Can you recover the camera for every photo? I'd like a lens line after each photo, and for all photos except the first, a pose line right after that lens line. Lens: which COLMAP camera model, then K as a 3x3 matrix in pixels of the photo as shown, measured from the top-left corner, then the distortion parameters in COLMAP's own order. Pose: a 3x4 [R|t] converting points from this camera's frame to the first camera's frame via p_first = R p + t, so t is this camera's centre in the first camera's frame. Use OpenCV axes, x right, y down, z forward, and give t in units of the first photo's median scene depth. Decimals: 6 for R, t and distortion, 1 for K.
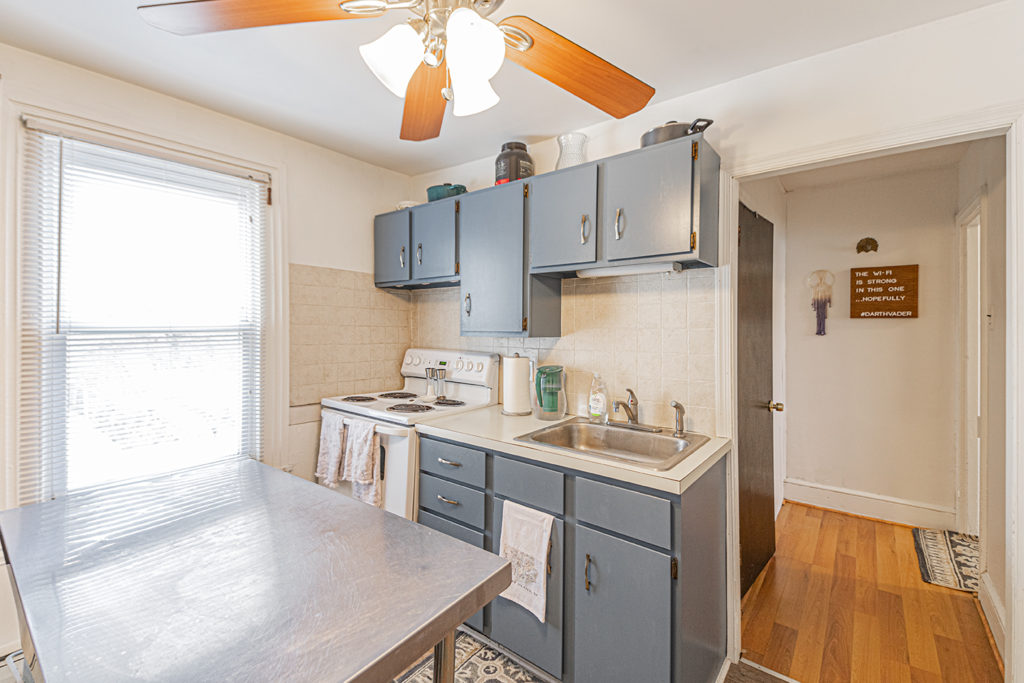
lens RADIAL K [[454.2, 0, 511.6], [0, 454.2, 334.2], [0, 0, 1]] dist [0.033661, -0.002236]
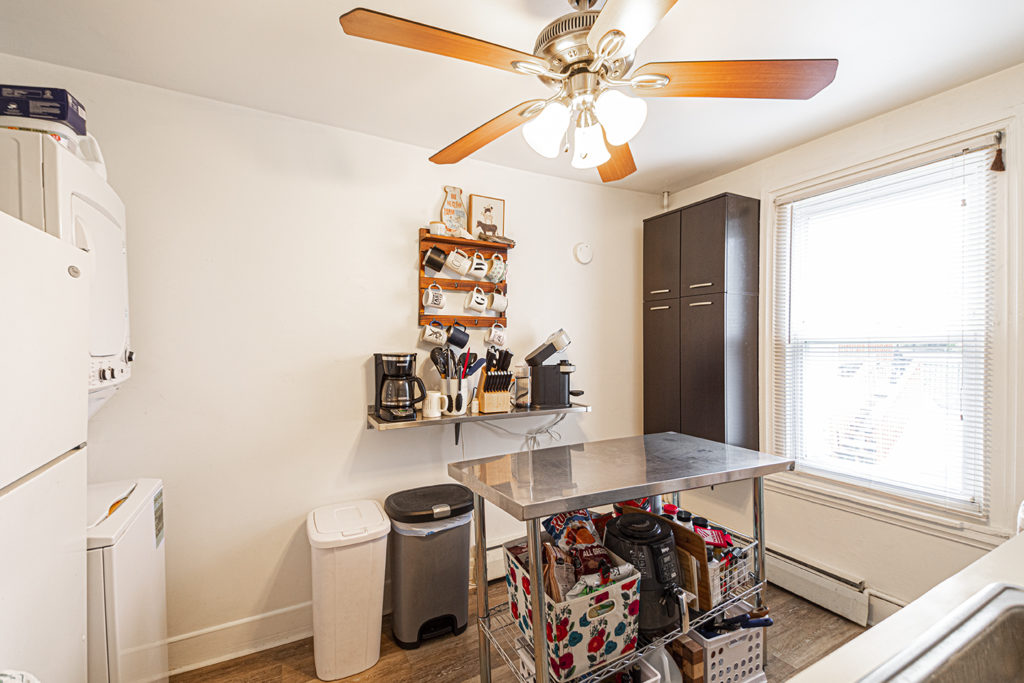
lens RADIAL K [[454.2, 0, 512.2], [0, 454.2, 343.4], [0, 0, 1]] dist [0.033661, -0.002236]
pose [[-0.375641, 0.008312, -0.926728, 0.533562], [-0.007100, 0.999905, 0.011847, -0.009442], [0.926738, 0.011030, -0.375547, 0.629936]]
